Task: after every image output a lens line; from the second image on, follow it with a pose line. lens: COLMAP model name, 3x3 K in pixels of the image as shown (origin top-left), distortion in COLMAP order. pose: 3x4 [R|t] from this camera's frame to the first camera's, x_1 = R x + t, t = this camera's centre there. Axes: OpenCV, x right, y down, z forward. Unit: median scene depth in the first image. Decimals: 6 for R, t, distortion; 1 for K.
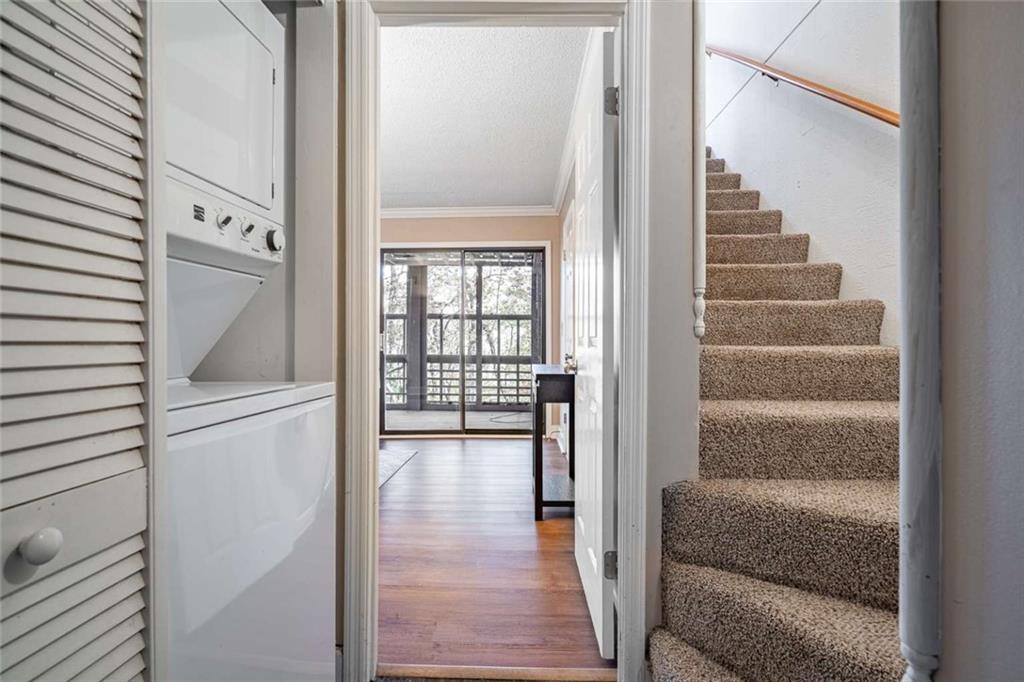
lens RADIAL K [[466.5, 0, 514.4], [0, 466.5, 340.8], [0, 0, 1]] dist [-0.005138, 0.000631]
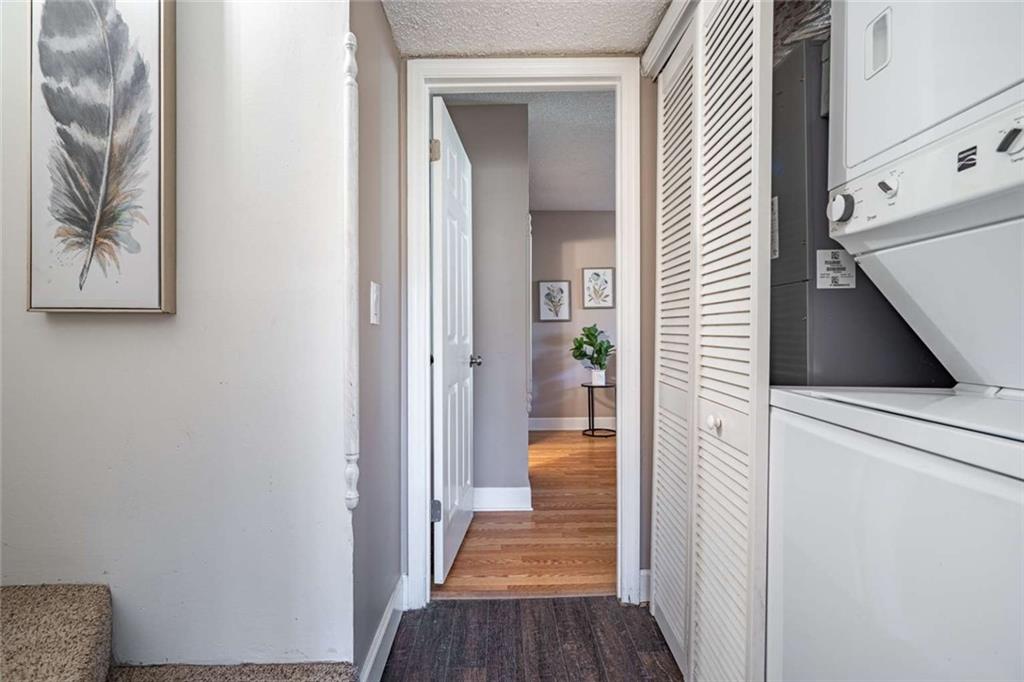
lens RADIAL K [[466.5, 0, 511.4], [0, 466.5, 336.5], [0, 0, 1]] dist [-0.005138, 0.000631]
pose [[-0.996184, 0.007647, -0.086937, 0.077972], [0.006951, 0.999941, 0.008307, -0.013898], [0.086995, 0.007671, -0.996179, 1.630118]]
